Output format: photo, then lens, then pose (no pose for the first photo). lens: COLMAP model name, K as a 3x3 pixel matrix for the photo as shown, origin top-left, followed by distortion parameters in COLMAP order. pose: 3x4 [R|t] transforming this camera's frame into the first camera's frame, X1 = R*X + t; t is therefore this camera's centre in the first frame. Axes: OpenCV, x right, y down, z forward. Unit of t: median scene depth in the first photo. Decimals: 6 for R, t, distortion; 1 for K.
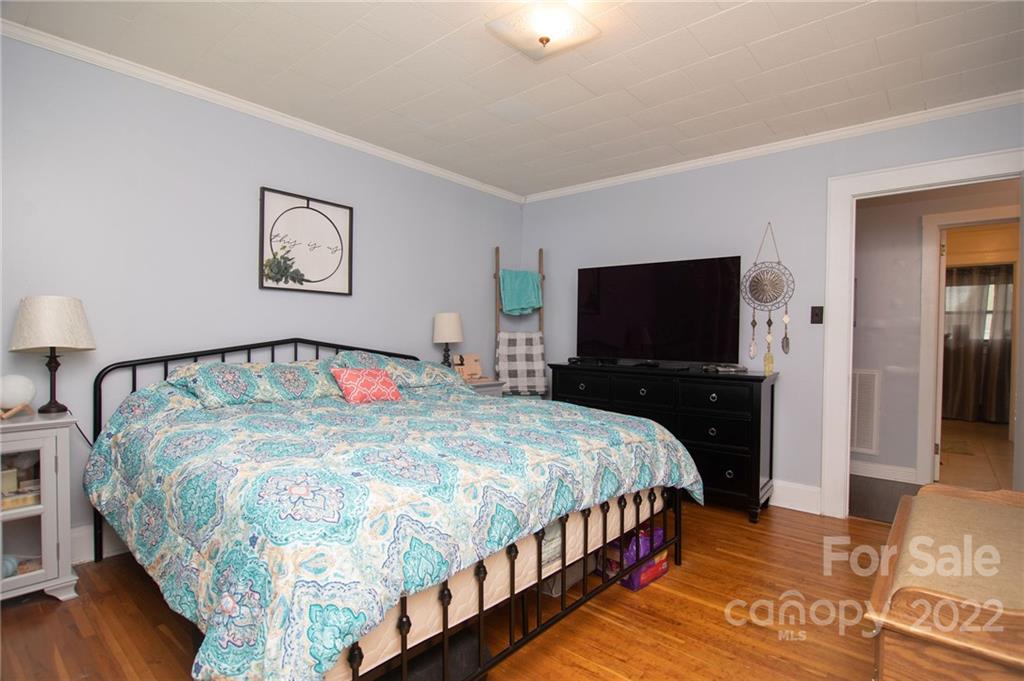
lens RADIAL K [[508.2, 0, 516.2], [0, 508.2, 340.8], [0, 0, 1]] dist [-0.047083, 0.000011]
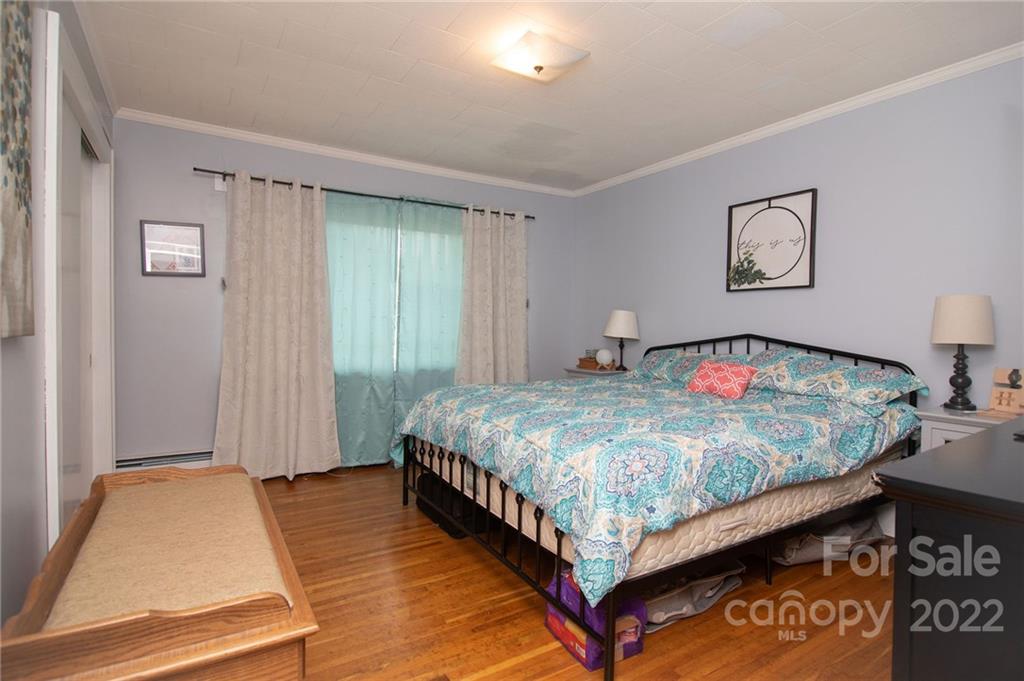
lens RADIAL K [[508.2, 0, 516.2], [0, 508.2, 340.8], [0, 0, 1]] dist [-0.047083, 0.000011]
pose [[-0.297237, 0.009668, -0.954755, 0.757707], [-0.023617, 0.999568, 0.017475, 0.002833], [0.954511, 0.027743, -0.296881, 0.852588]]
